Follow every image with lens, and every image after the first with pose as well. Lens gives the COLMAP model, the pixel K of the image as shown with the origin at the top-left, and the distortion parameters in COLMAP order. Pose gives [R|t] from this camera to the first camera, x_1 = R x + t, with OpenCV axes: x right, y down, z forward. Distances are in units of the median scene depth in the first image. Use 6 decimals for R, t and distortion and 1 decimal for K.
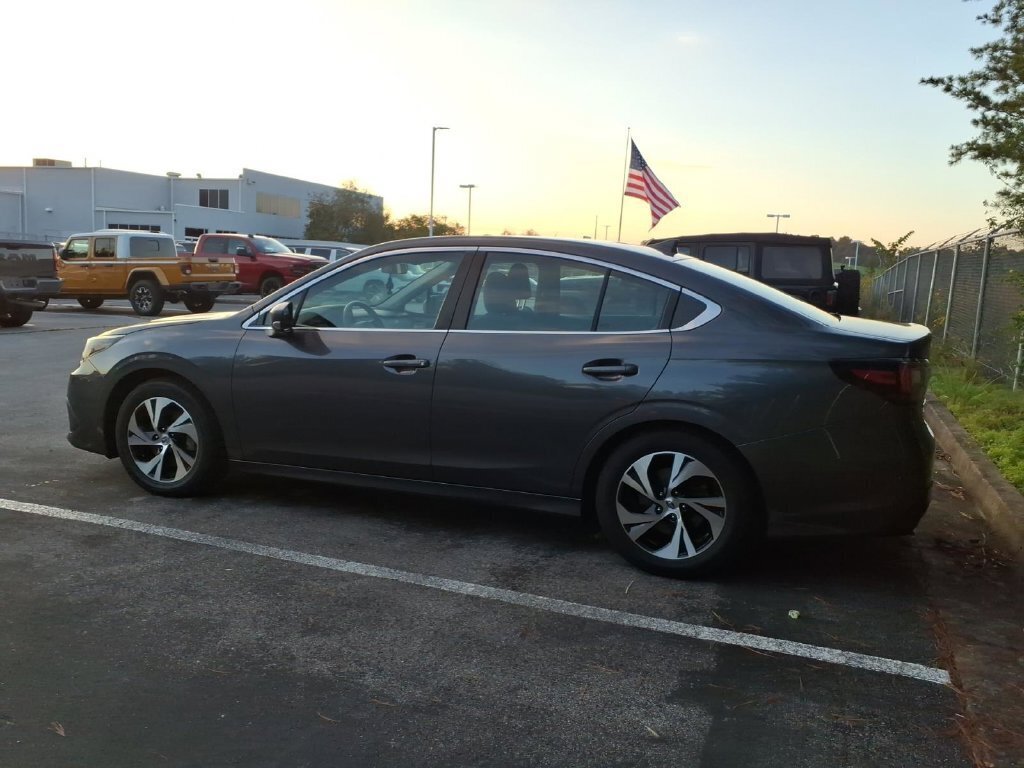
lens RADIAL K [[826.5, 0, 513.9], [0, 826.5, 379.8], [0, 0, 1]] dist [0.023974, -0.035670]
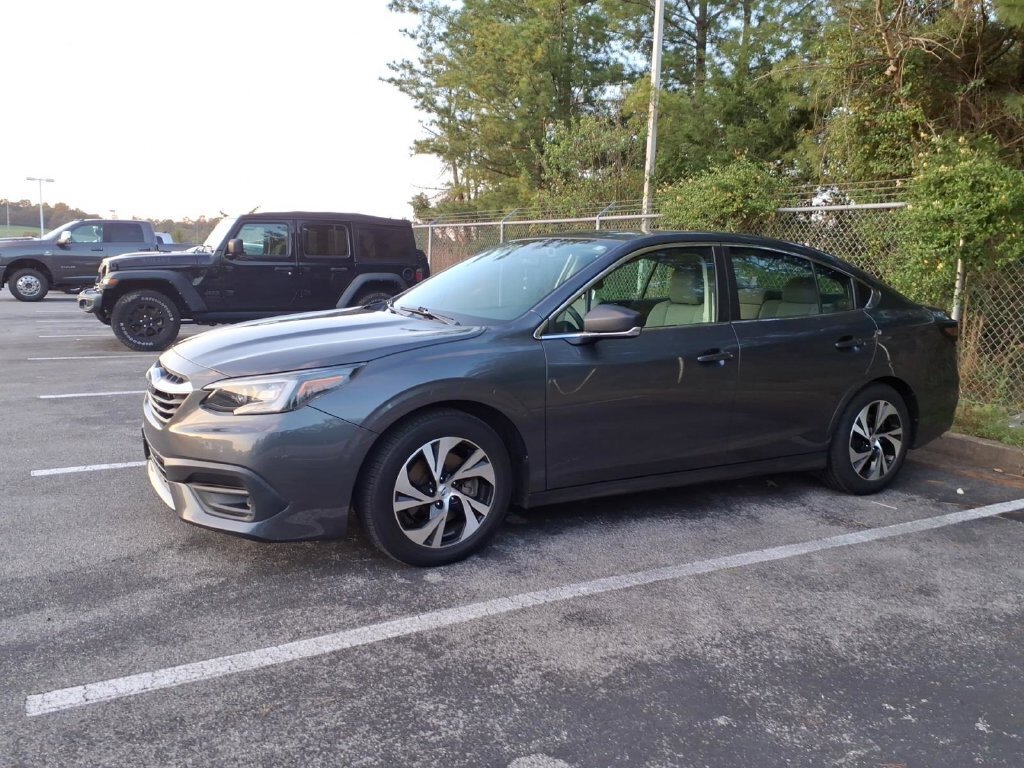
lens RADIAL K [[826.5, 0, 514.4], [0, 826.5, 378.4], [0, 0, 1]] dist [0.023974, -0.035670]
pose [[0.638800, -0.119022, 0.760111, -1.078046], [0.093130, 0.992659, 0.077169, -0.095462], [-0.763715, 0.021494, 0.645195, 0.525186]]
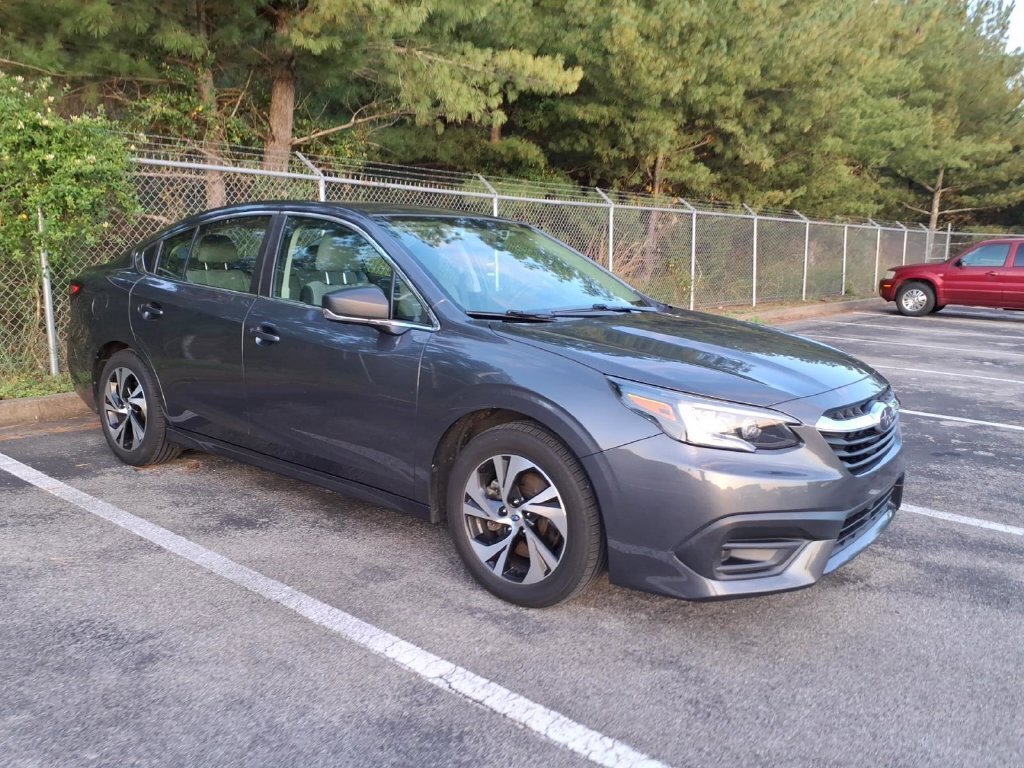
lens RADIAL K [[826.5, 0, 514.3], [0, 826.5, 374.5], [0, 0, 1]] dist [0.023974, -0.035670]
pose [[-0.943874, -0.046825, 0.326970, -0.588845], [0.050752, 0.957586, 0.283642, -0.316811], [-0.326384, 0.284316, -0.901464, 2.160755]]
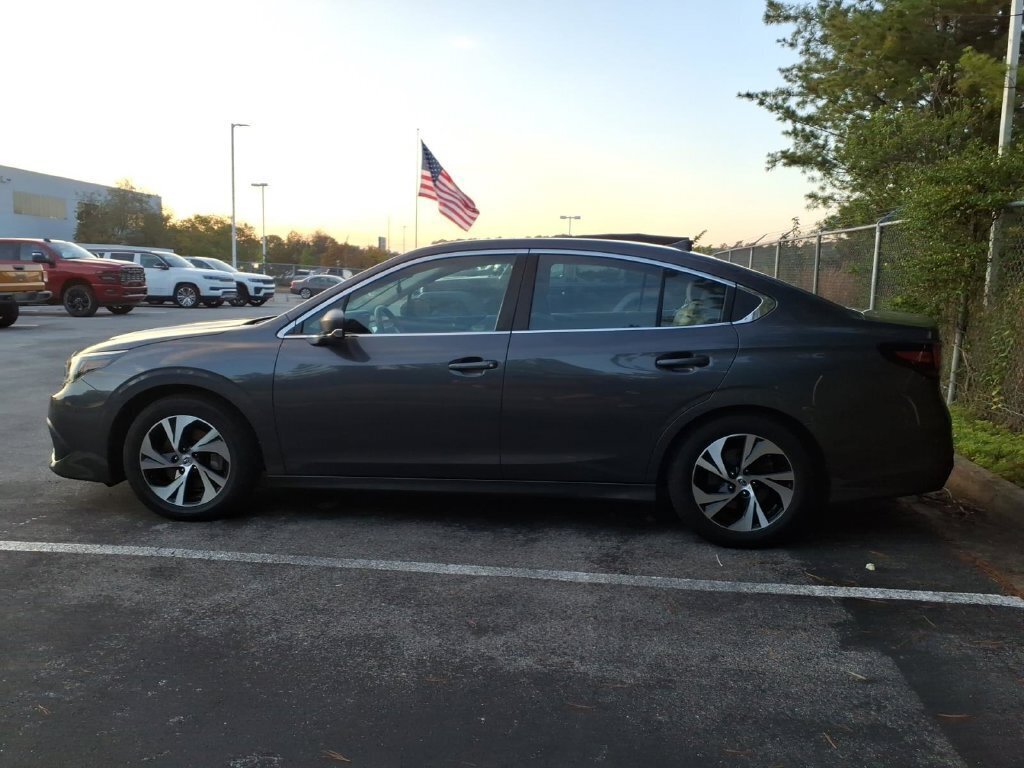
lens RADIAL K [[826.5, 0, 514.8], [0, 826.5, 381.5], [0, 0, 1]] dist [0.023974, -0.035670]
pose [[0.967630, -0.050913, 0.247184, -0.332123], [0.050756, 0.998686, 0.007010, -0.004262], [-0.247216, 0.005763, 0.968943, 0.011289]]
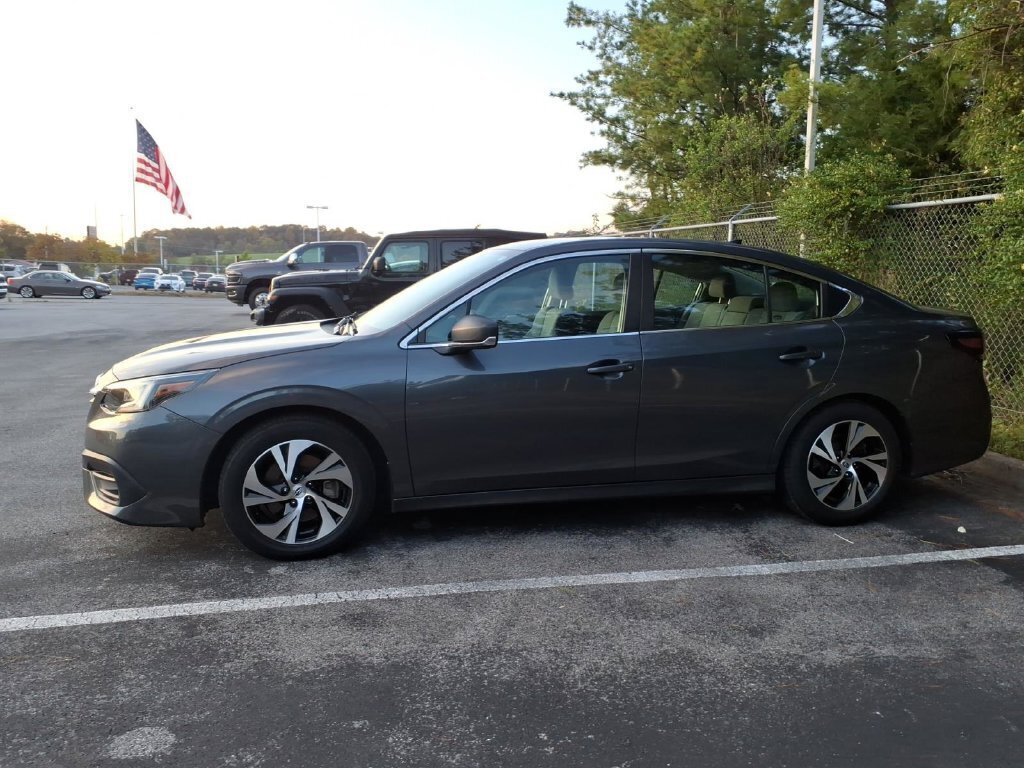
lens RADIAL K [[826.5, 0, 509.7], [0, 826.5, 387.2], [0, 0, 1]] dist [0.023974, -0.035670]
pose [[0.841503, -0.104957, 0.529959, -0.763259], [0.094496, 0.994420, 0.046895, -0.056094], [-0.531924, 0.010616, 0.846725, 0.222954]]
